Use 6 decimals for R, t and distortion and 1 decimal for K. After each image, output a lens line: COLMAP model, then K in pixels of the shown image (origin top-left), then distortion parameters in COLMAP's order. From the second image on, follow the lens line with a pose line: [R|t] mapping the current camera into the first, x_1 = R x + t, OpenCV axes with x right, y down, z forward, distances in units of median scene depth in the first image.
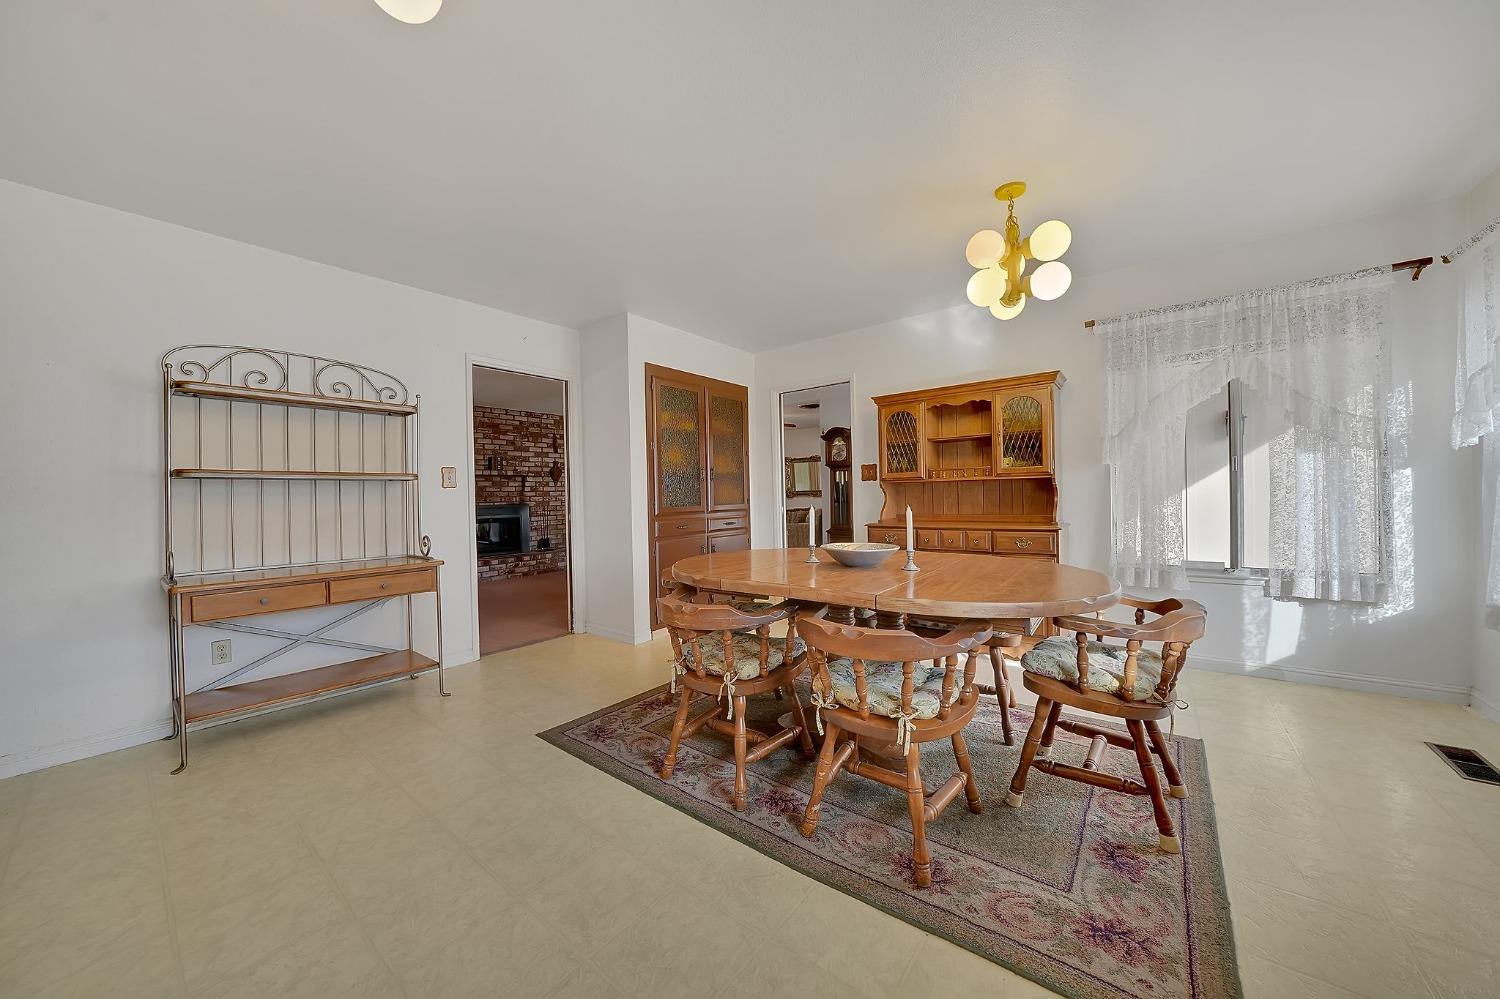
lens RADIAL K [[521.5, 0, 752.9], [0, 521.5, 493.3], [0, 0, 1]] dist [-0.025105, 0.002588]
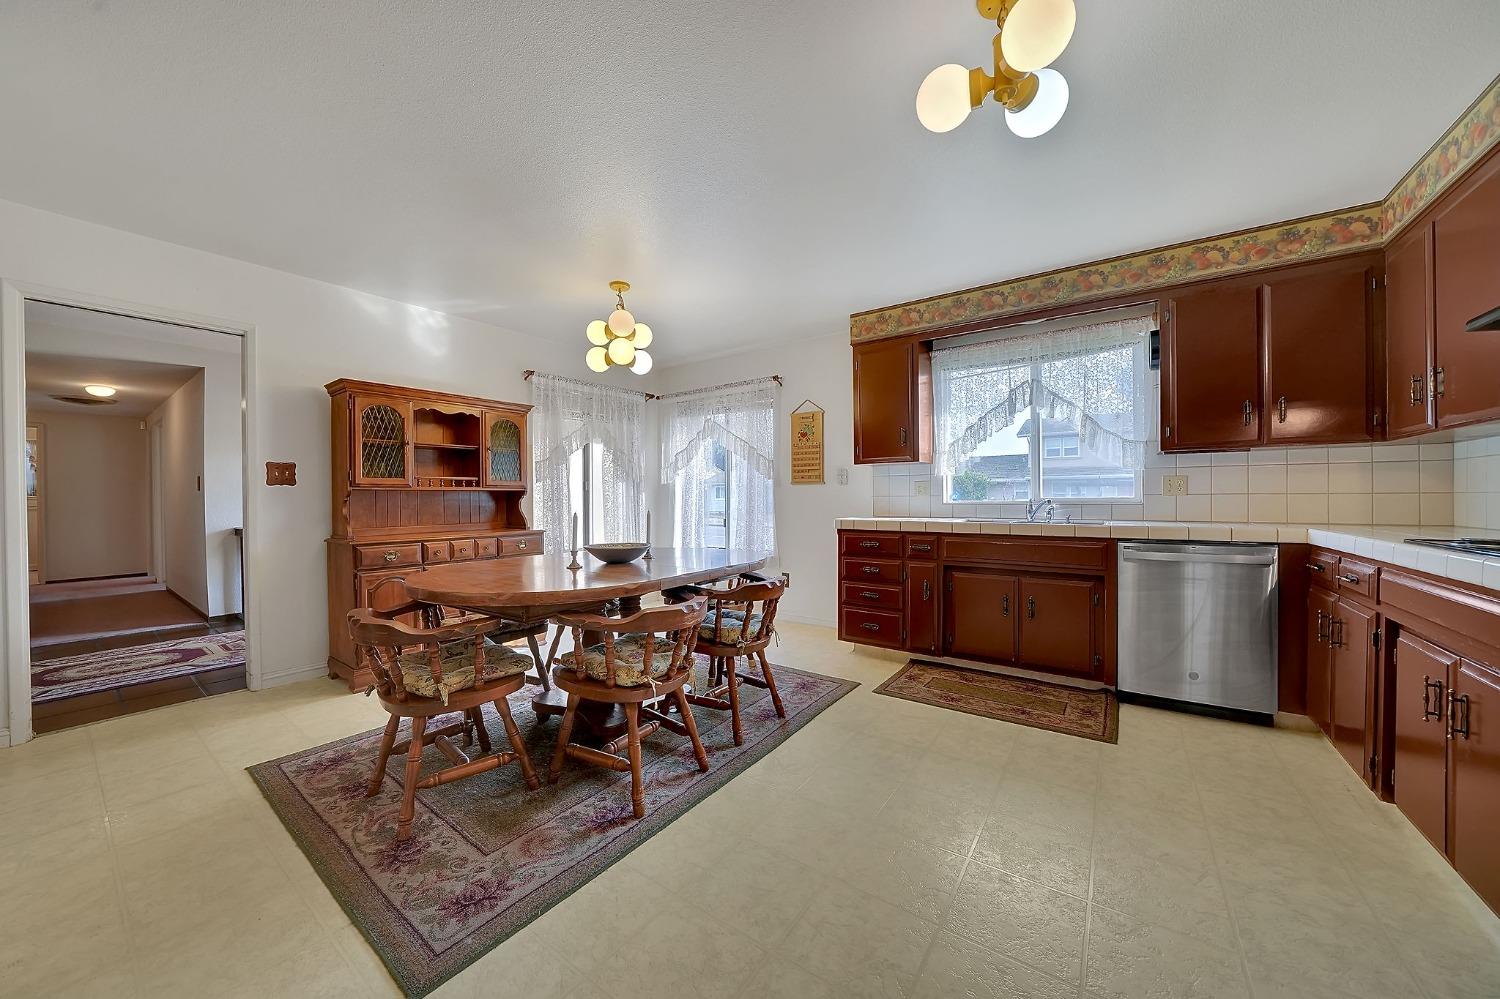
lens RADIAL K [[521.5, 0, 745.6], [0, 521.5, 499.1], [0, 0, 1]] dist [-0.025105, 0.002588]
pose [[-0.039689, 0.018999, 0.999031, -0.320173], [0.005097, 0.999810, -0.018811, 0.006965], [-0.999199, 0.004345, -0.039778, 0.254096]]
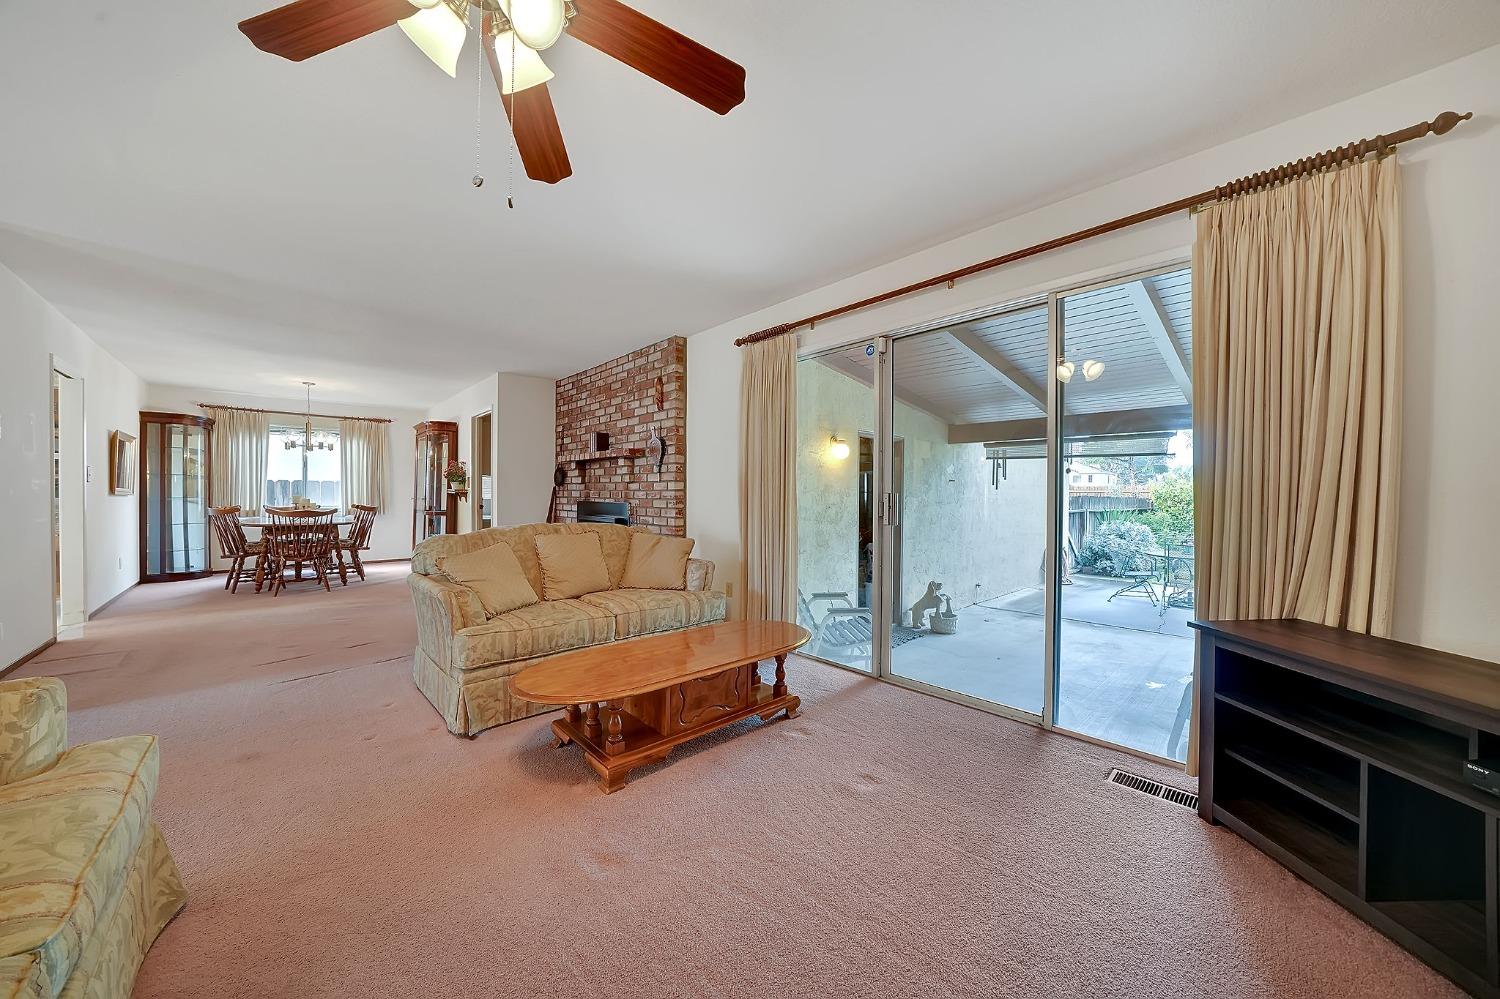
lens RADIAL K [[521.5, 0, 760.1], [0, 521.5, 500.0], [0, 0, 1]] dist [-0.025105, 0.002588]
pose [[-0.150834, 0.032339, -0.988030, 0.154955], [0.003143, 0.999475, 0.032234, -0.002179], [0.988554, 0.001756, -0.150856, 1.266839]]
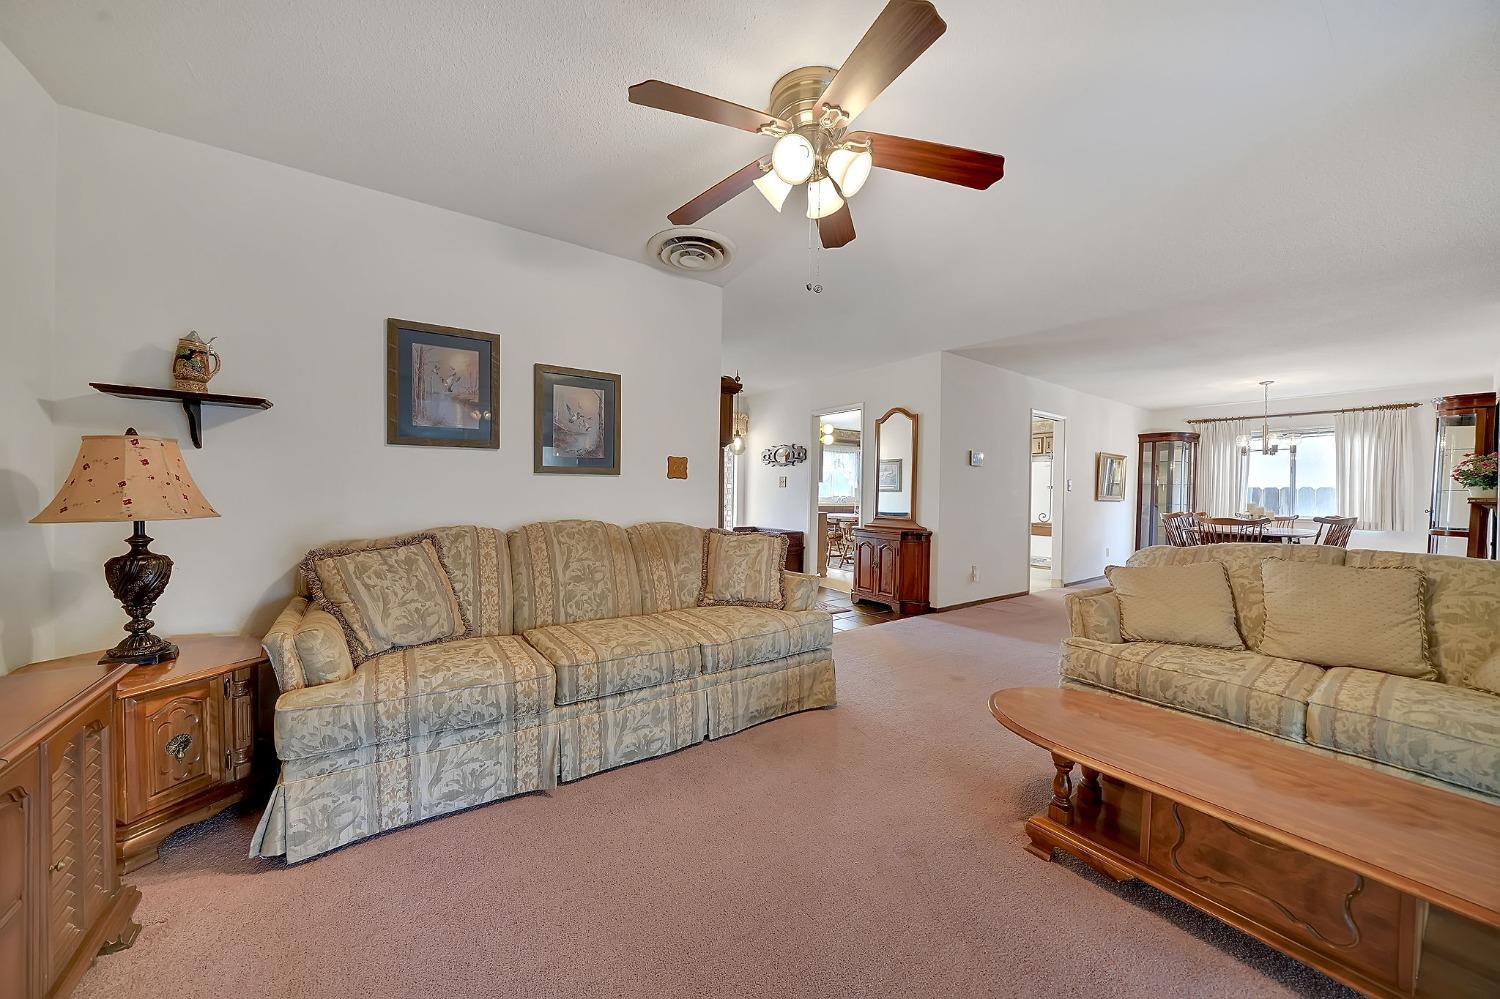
lens RADIAL K [[521.5, 0, 732.3], [0, 521.5, 503.6], [0, 0, 1]] dist [-0.025105, 0.002588]
pose [[-0.952859, 0.004194, 0.303383, -0.019718], [0.007525, 0.999924, 0.009813, 0.001712], [-0.303319, 0.011634, -0.952818, 1.389792]]
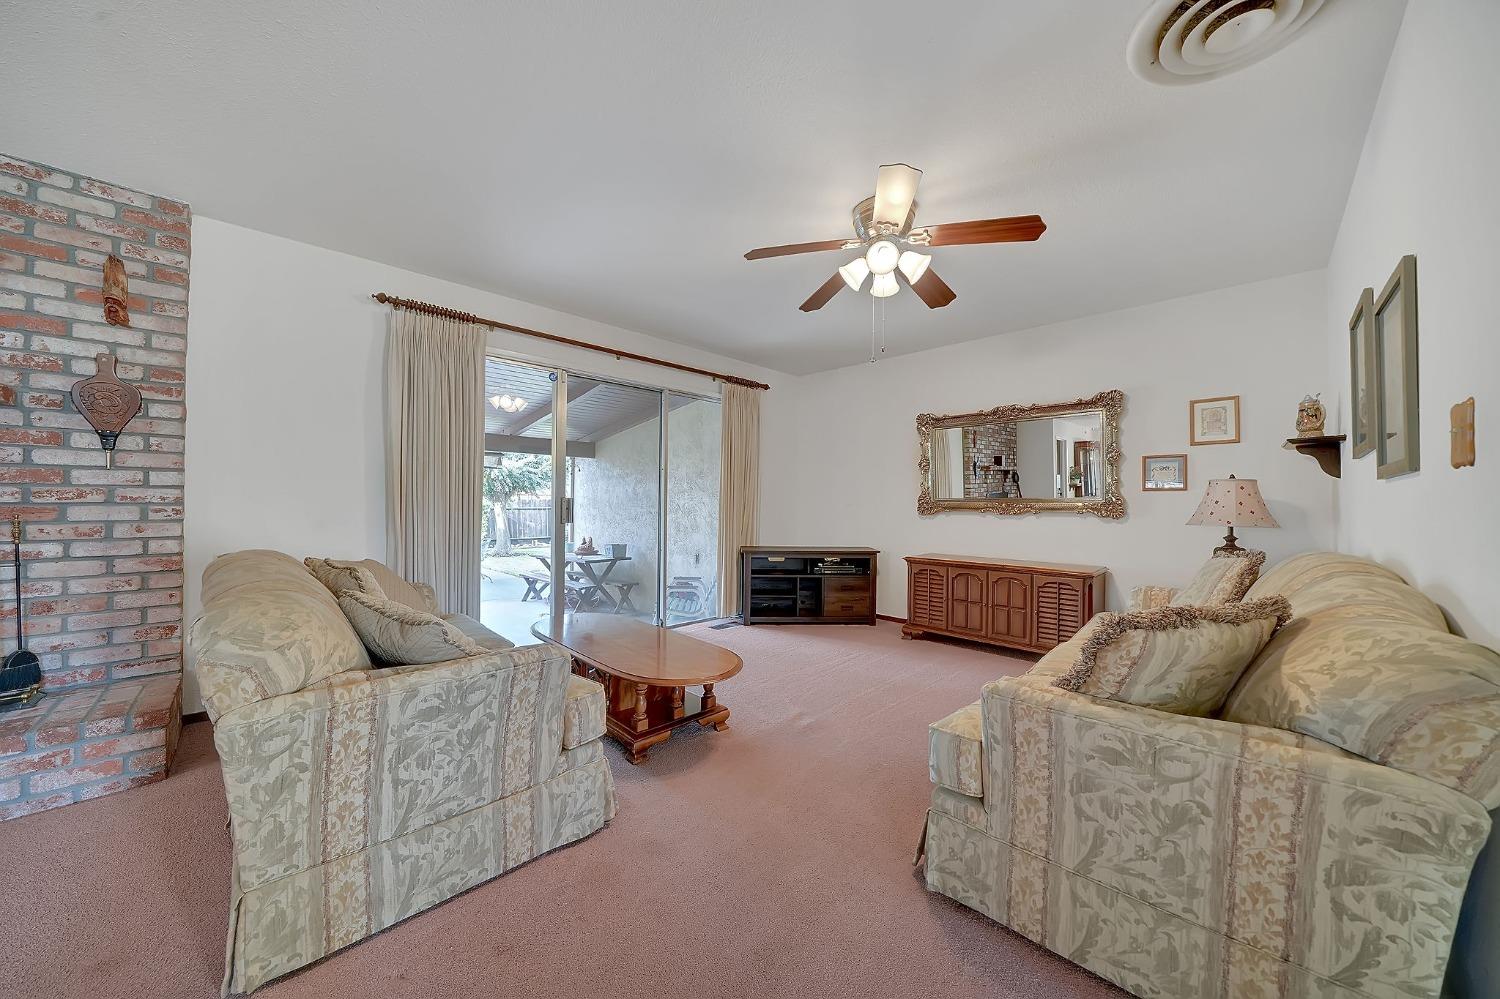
lens RADIAL K [[521.5, 0, 742.1], [0, 521.5, 498.6], [0, 0, 1]] dist [-0.025105, 0.002588]
pose [[0.990376, 0.034368, -0.134069, -0.021565], [-0.034576, 0.999402, 0.000779, 0.000272], [0.134016, 0.003864, 0.990972, 0.839561]]
